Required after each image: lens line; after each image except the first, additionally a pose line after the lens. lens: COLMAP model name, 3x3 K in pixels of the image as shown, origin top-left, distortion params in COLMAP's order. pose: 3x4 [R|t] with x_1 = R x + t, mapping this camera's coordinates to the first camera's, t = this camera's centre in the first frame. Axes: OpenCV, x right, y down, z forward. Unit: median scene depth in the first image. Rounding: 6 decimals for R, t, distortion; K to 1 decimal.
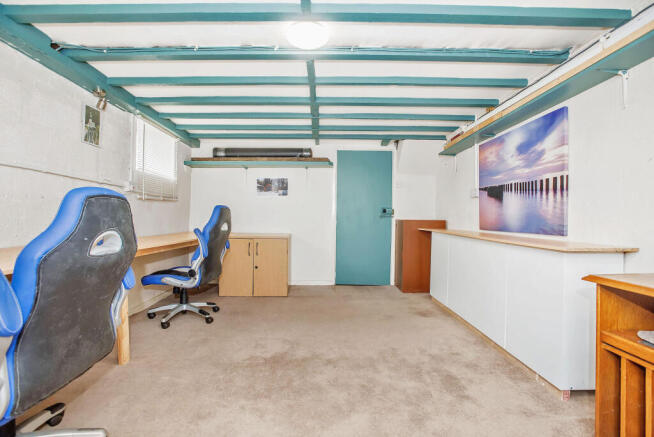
lens RADIAL K [[323.5, 0, 327.0], [0, 323.5, 218.5], [0, 0, 1]] dist [-0.000527, -0.000040]
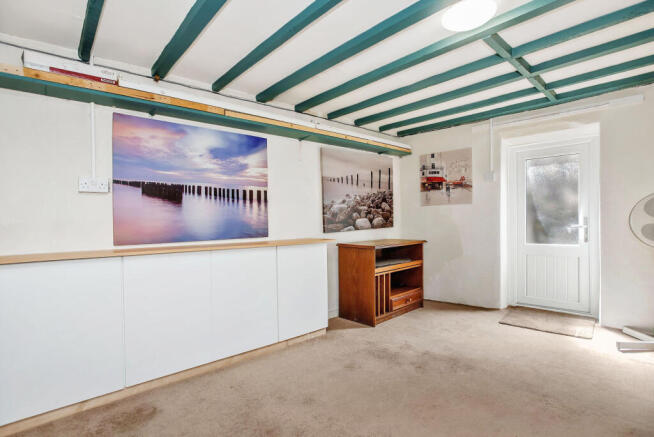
lens RADIAL K [[323.5, 0, 327.0], [0, 323.5, 218.5], [0, 0, 1]] dist [-0.000527, -0.000040]
pose [[-0.645031, 0.003660, 0.764148, -0.384942], [0.013078, 0.999895, 0.006251, -0.022837], [-0.764045, 0.014025, -0.645011, 1.491999]]
